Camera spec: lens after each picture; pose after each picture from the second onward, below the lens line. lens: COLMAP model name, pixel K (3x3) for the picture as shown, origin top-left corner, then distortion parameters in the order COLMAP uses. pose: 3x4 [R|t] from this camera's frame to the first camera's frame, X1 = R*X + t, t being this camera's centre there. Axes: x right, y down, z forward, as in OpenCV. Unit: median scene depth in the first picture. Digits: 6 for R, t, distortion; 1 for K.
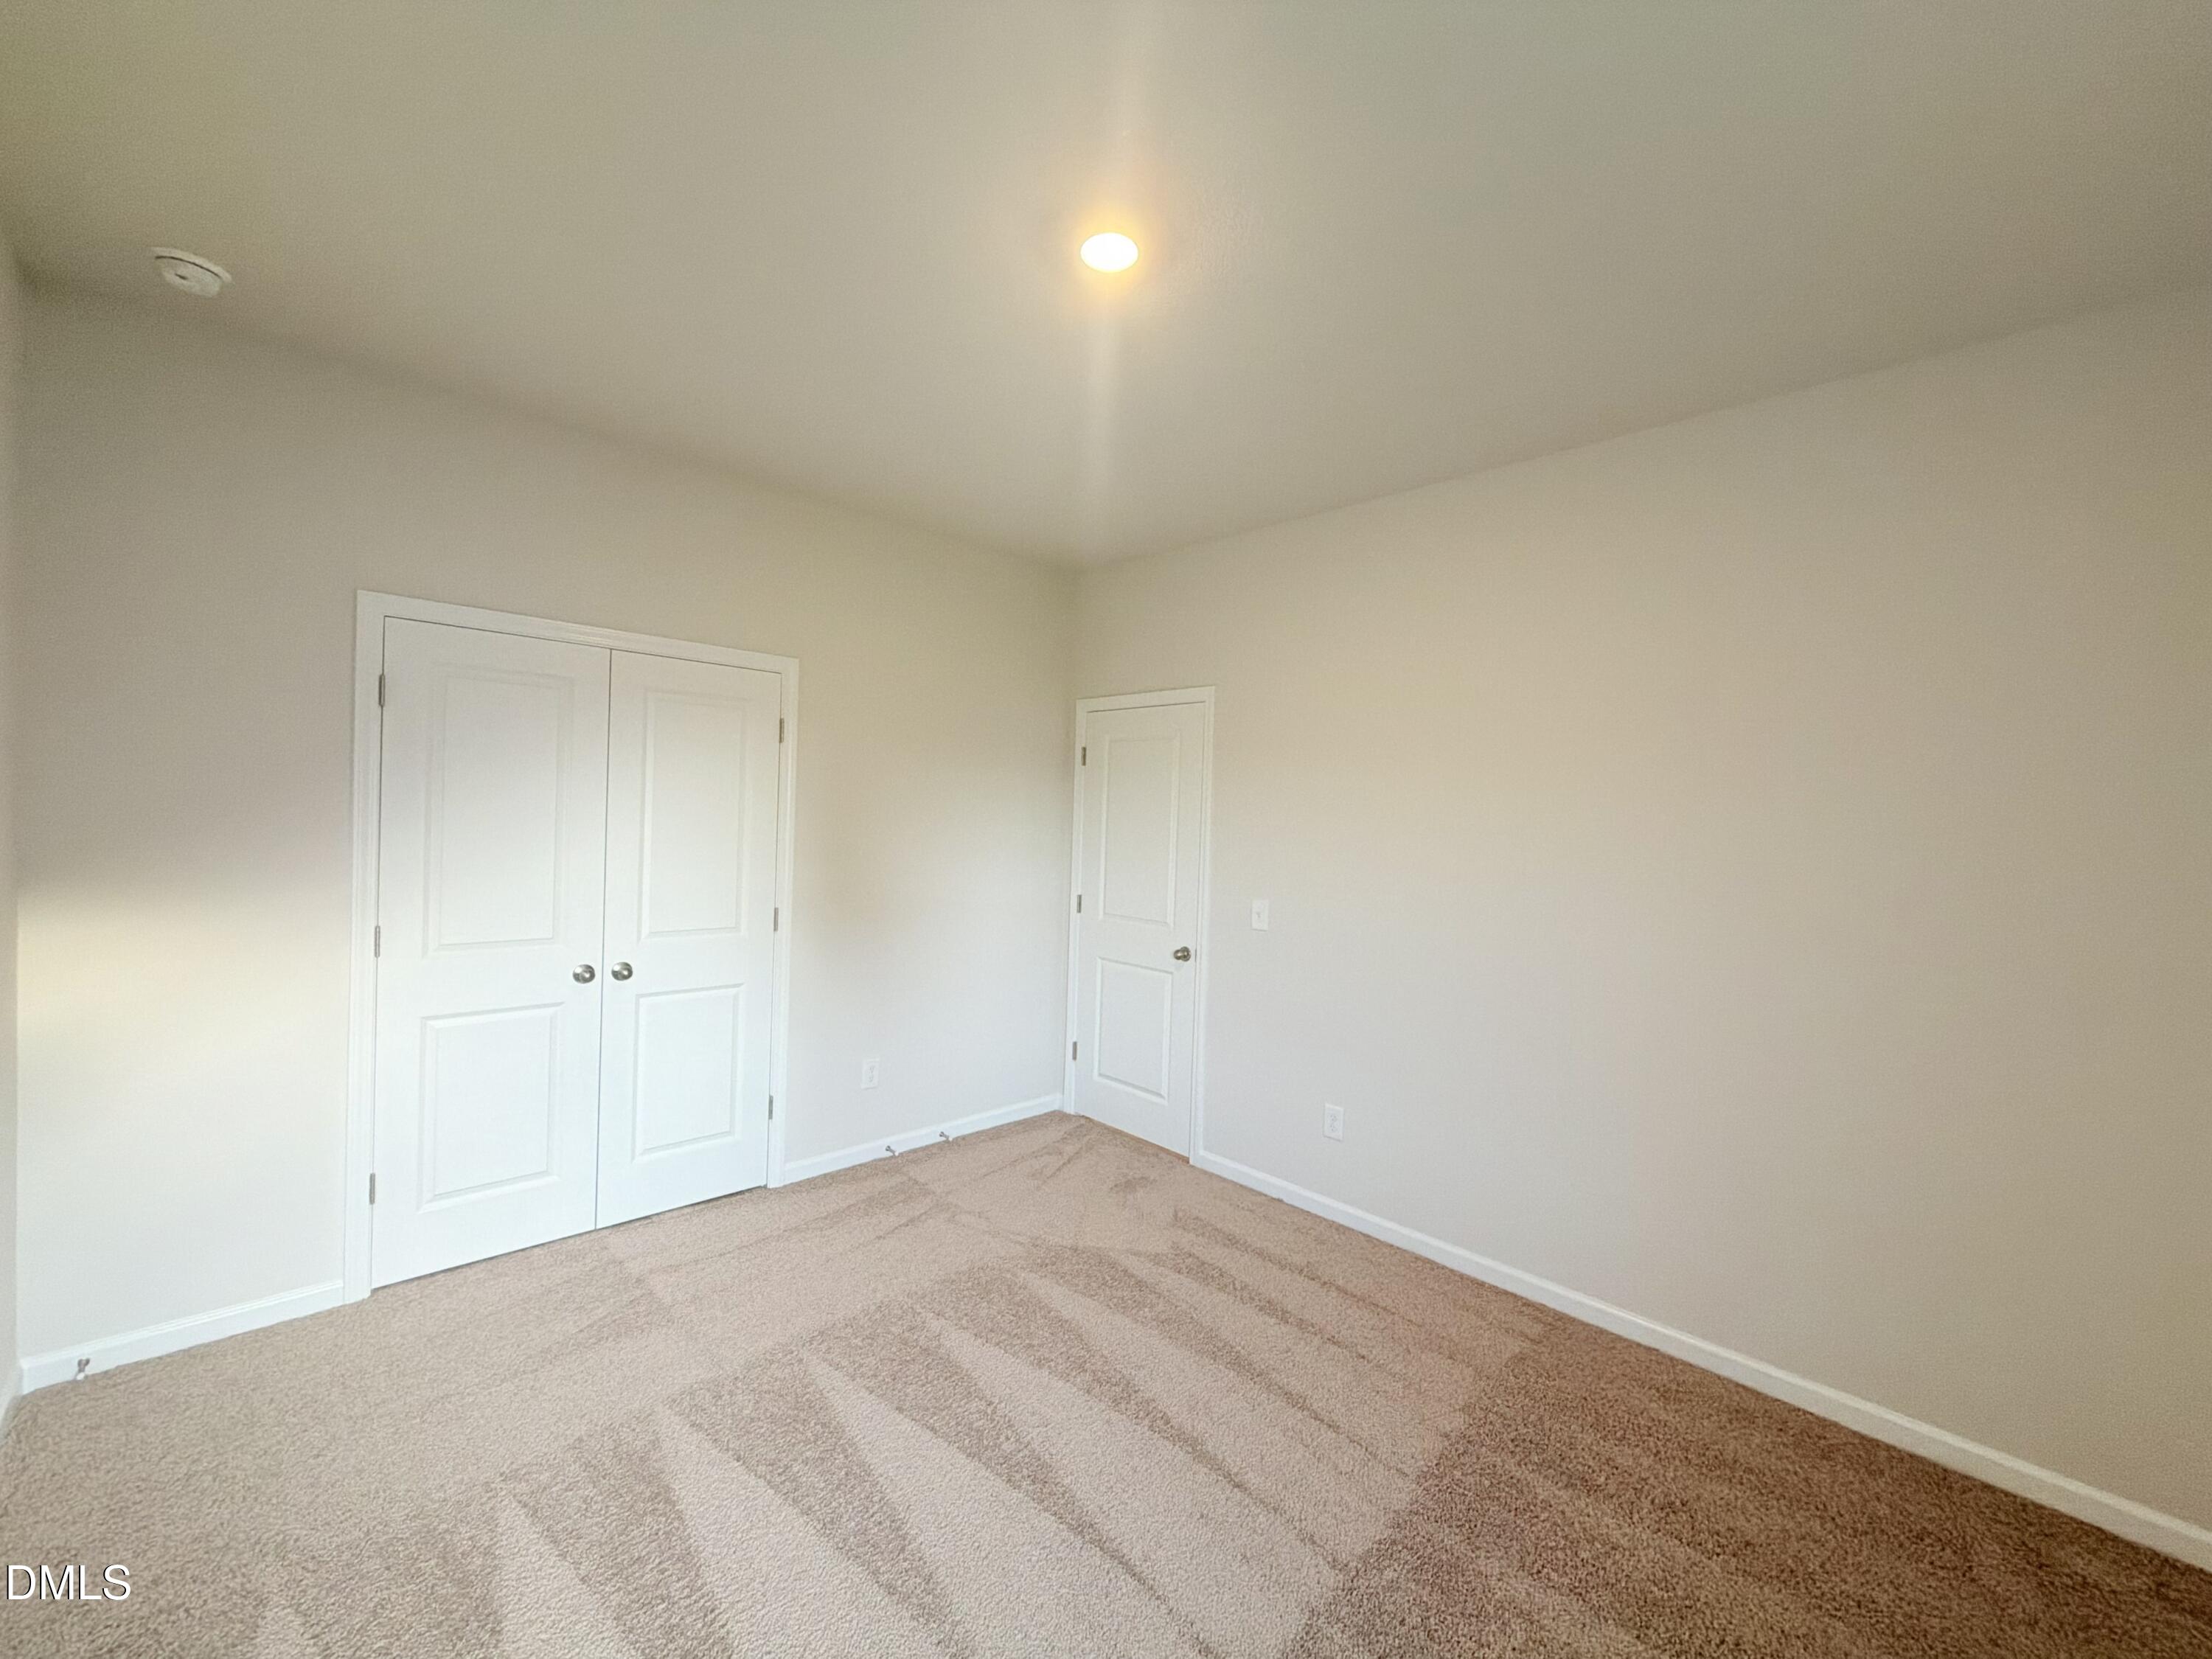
lens RADIAL K [[878.0, 0, 1097.1], [0, 878.0, 832.8], [0, 0, 1]] dist [-0.000705, -0.000137]
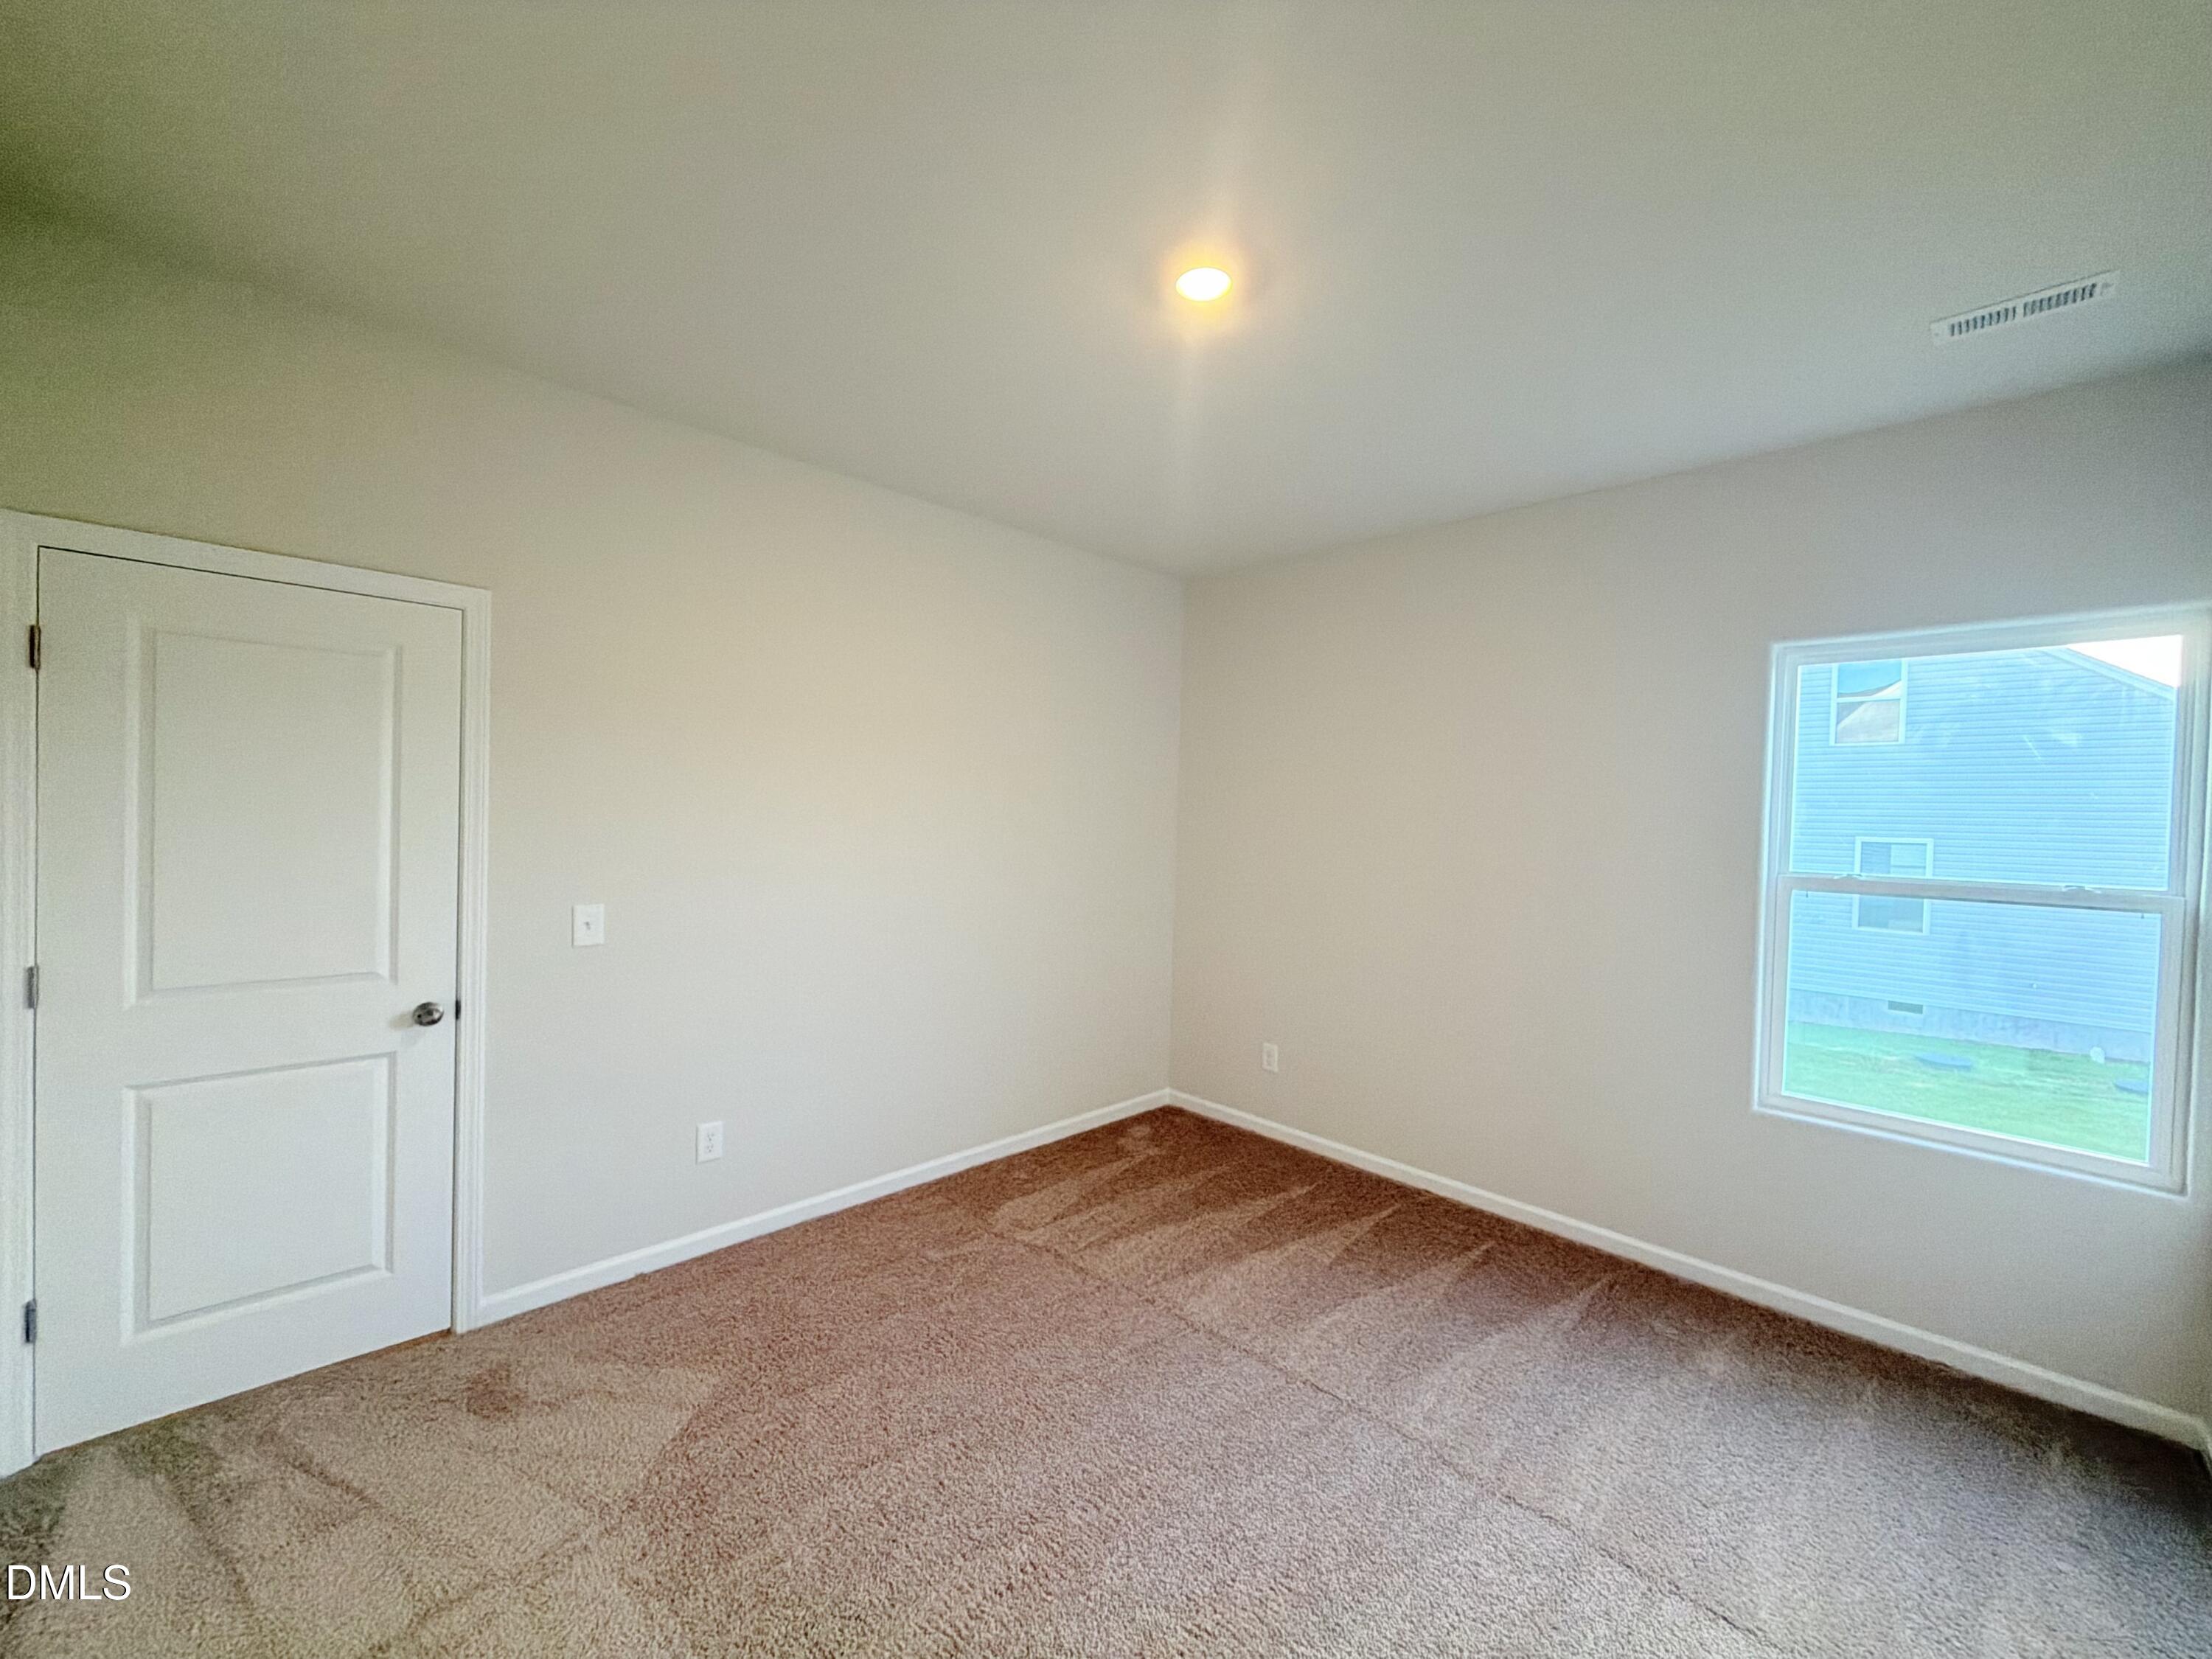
lens RADIAL K [[878.0, 0, 1097.1], [0, 878.0, 832.8], [0, 0, 1]] dist [-0.000705, -0.000137]
pose [[-0.020903, -0.049088, 0.998576, -0.563051], [-0.011784, 0.998737, 0.048849, -0.026305], [-0.999712, -0.010747, -0.021455, 0.591912]]
